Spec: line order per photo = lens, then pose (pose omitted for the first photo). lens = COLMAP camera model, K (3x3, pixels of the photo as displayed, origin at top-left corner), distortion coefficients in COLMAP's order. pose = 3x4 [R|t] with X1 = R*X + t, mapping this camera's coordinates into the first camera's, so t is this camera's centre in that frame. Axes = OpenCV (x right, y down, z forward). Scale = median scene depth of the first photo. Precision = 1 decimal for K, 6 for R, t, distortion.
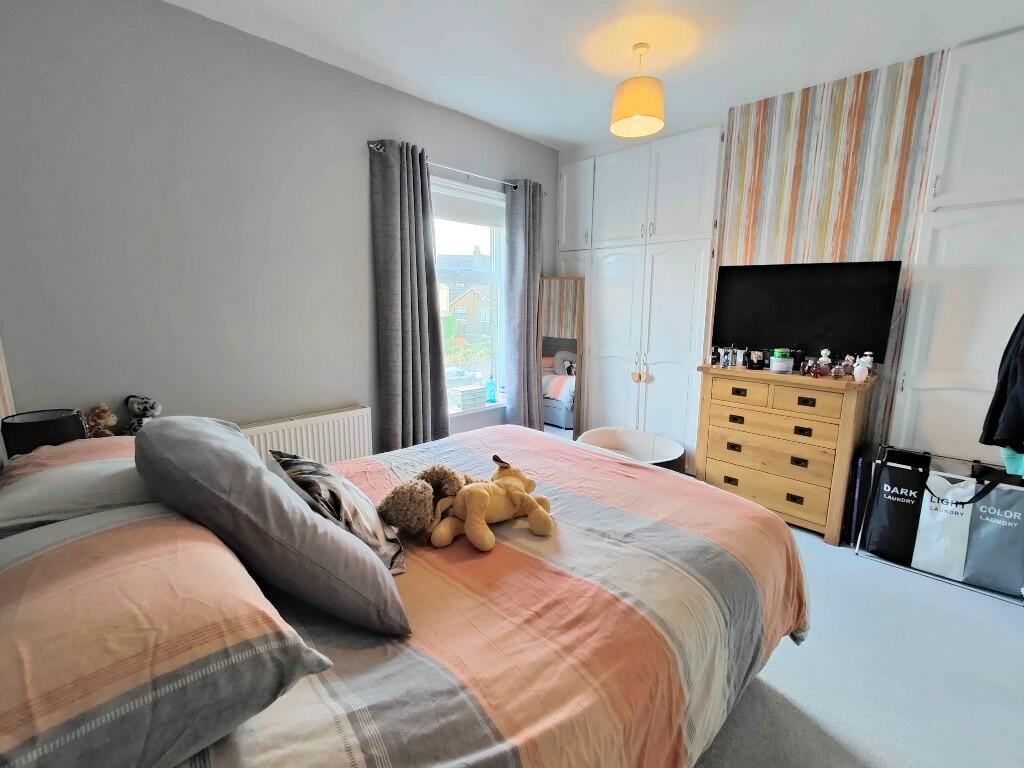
lens RADIAL K [[450.6, 0, 508.6], [0, 450.6, 382.3], [0, 0, 1]] dist [0.011423, 0.000312]
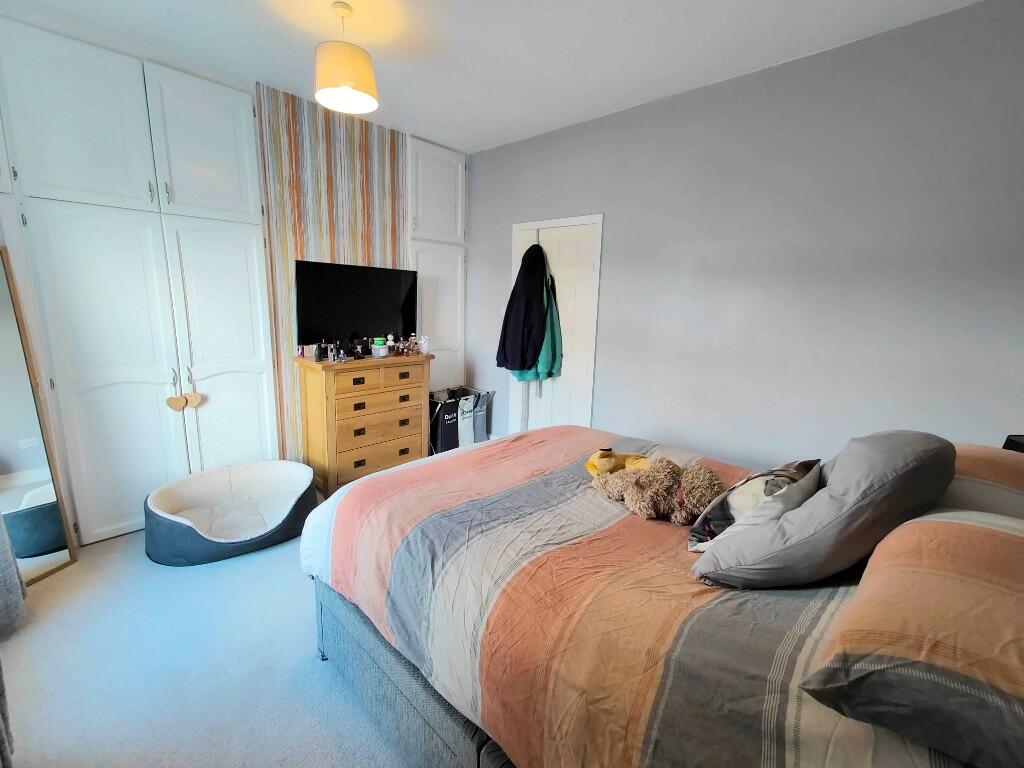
lens RADIAL K [[450.6, 0, 503.4], [0, 450.6, 384.3], [0, 0, 1]] dist [0.011423, 0.000312]
pose [[-0.045789, -0.197106, 0.979312, -0.599289], [0.161997, 0.965899, 0.201980, -0.140830], [-0.985728, 0.167894, -0.012297, 0.699374]]
